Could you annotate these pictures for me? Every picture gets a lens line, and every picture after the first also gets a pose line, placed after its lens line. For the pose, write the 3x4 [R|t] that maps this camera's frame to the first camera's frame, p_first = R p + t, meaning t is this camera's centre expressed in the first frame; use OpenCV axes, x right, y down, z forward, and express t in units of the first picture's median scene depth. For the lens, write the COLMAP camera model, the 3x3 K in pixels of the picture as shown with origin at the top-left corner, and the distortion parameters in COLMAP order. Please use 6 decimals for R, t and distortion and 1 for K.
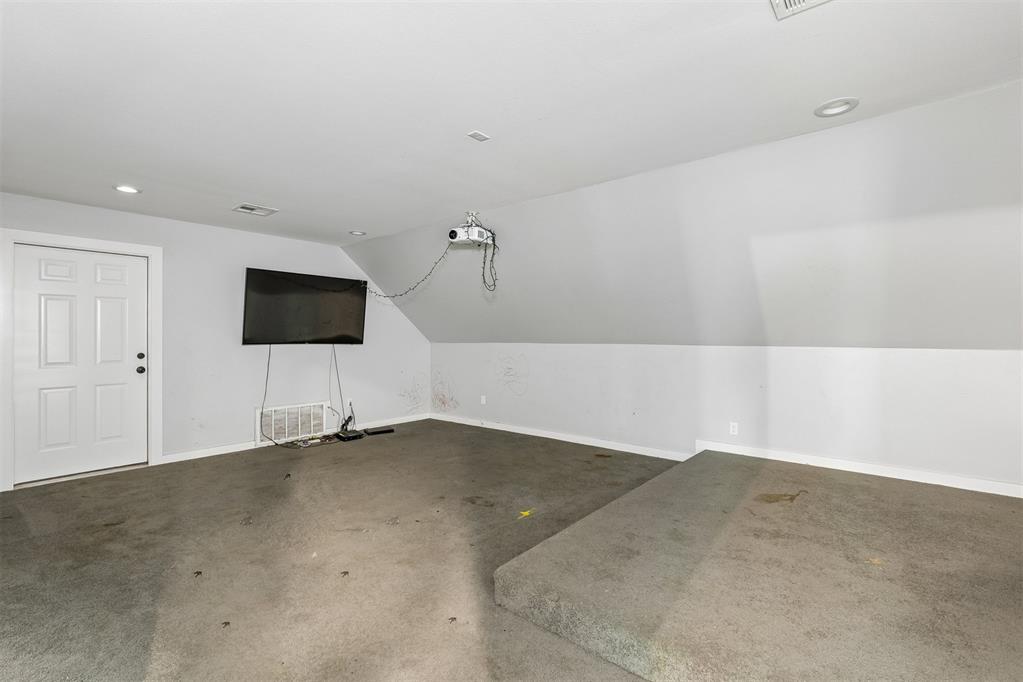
lens RADIAL K [[464.7, 0, 513.2], [0, 464.7, 340.4], [0, 0, 1]] dist [0.000956, 0.000182]
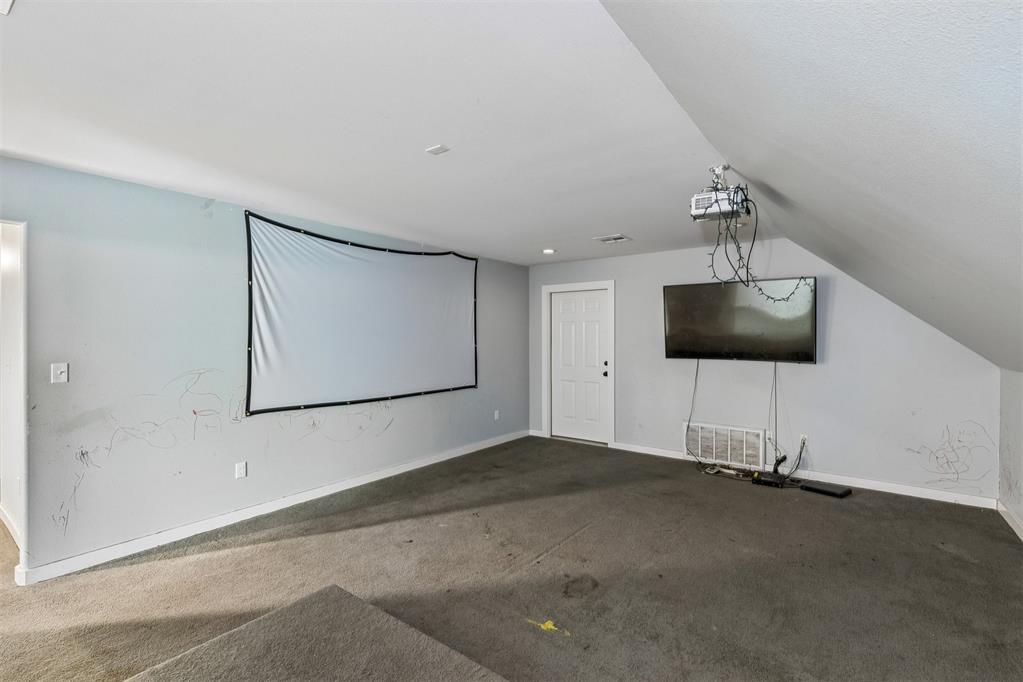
lens RADIAL K [[464.7, 0, 513.2], [0, 464.7, 340.4], [0, 0, 1]] dist [0.000956, 0.000182]
pose [[0.042926, 0.007531, -0.999050, 0.439299], [-0.008112, 0.999941, 0.007189, -0.033832], [0.999045, 0.007796, 0.042985, 0.567942]]
